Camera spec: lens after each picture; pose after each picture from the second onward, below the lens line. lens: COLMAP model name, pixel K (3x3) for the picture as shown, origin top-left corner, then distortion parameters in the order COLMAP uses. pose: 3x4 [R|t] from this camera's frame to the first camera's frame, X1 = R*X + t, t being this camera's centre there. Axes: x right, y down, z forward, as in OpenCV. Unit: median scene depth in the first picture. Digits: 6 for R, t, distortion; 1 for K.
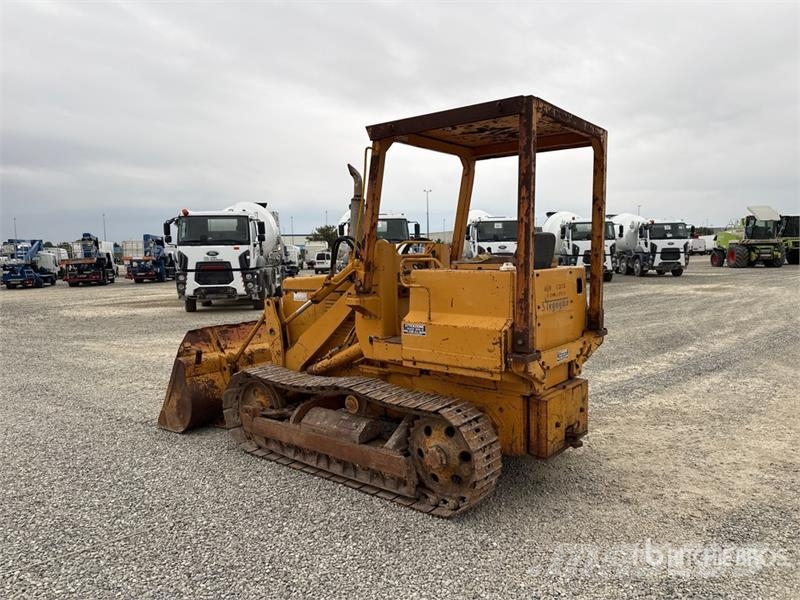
lens RADIAL K [[563.8, 0, 403.0], [0, 563.8, 297.4], [0, 0, 1]] dist [0.056997, -0.076003]
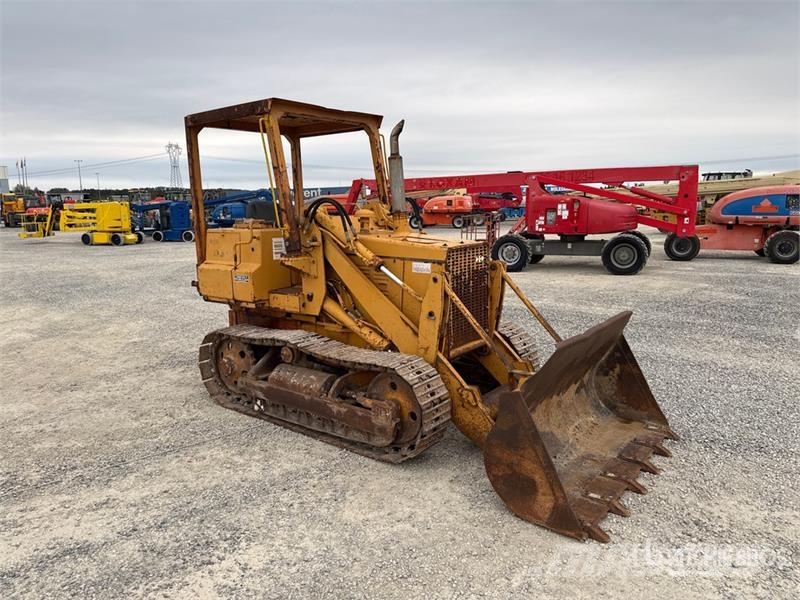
lens RADIAL K [[548.5, 0, 400.0], [0, 548.5, 300.0], [0, 0, 1]] dist [0.123636, -0.194916]
pose [[-0.999372, 0.028606, 0.020926, -0.087838], [0.032985, 0.966685, 0.253834, -0.155419], [-0.012968, 0.254365, -0.967021, 1.737912]]
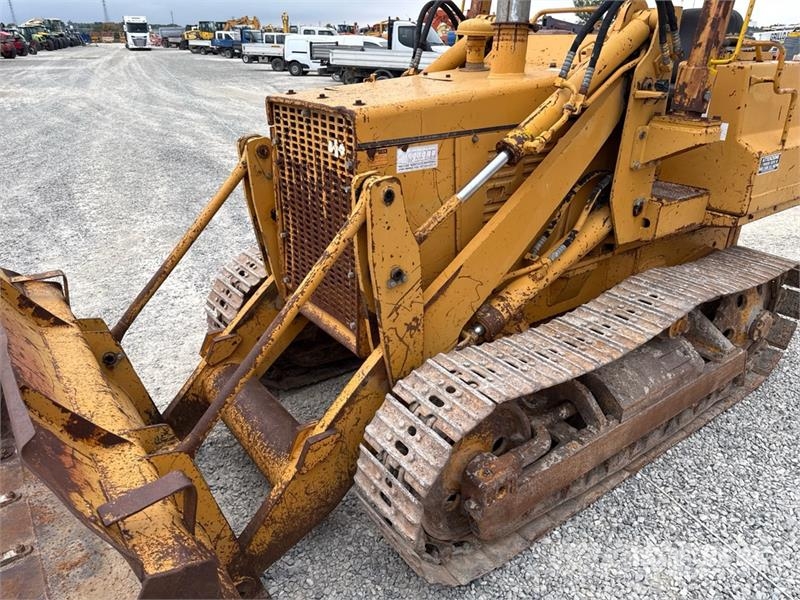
lens RADIAL K [[563.4, 0, 403.5], [0, 563.4, 301.4], [0, 0, 1]] dist [0.045708, -0.064440]
pose [[0.264434, -0.386150, 0.883721, -0.495831], [0.067623, 0.921508, 0.382427, -0.050768], [-0.962030, -0.041367, 0.269791, 0.840771]]
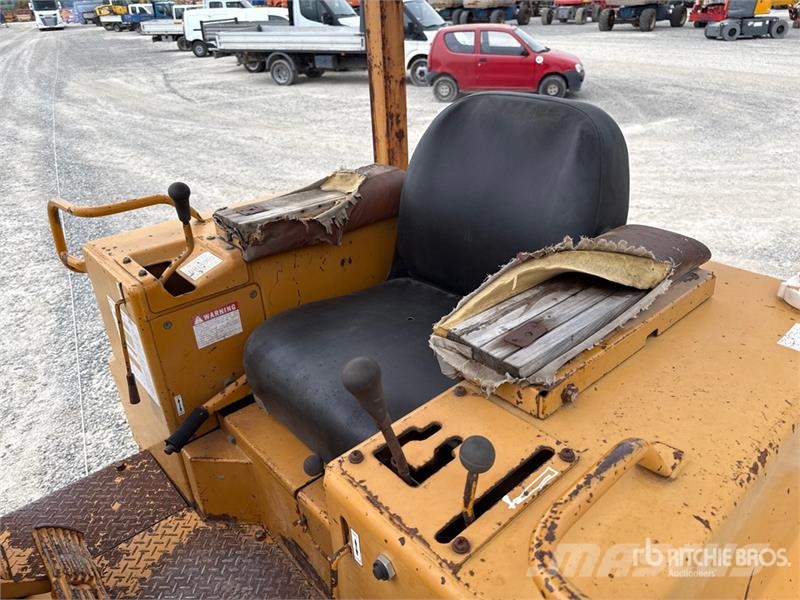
lens RADIAL K [[574.1, 0, 402.0], [0, 574.1, 299.0], [0, 0, 1]] dist [0.019376, -0.029129]
pose [[0.188043, -0.450012, 0.873000, -0.034935], [0.118736, 0.892753, 0.434618, -0.113219], [-0.974957, 0.021930, 0.221308, 0.718648]]
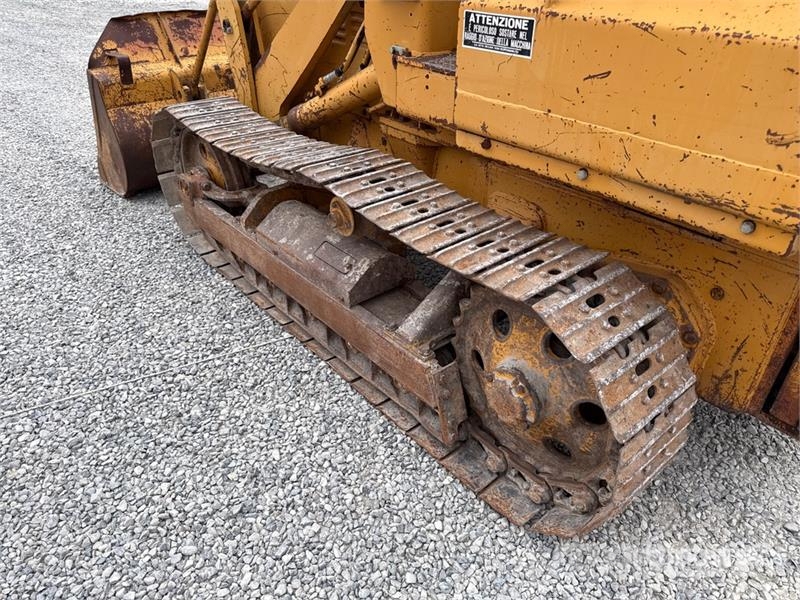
lens RADIAL K [[563.8, 0, 403.0], [0, 563.8, 297.4], [0, 0, 1]] dist [0.056997, -0.076003]
pose [[0.979068, 0.126197, -0.159691, 0.025923], [-0.037220, 0.882363, 0.469095, 0.027966], [0.200104, -0.453332, 0.868590, 0.452866]]
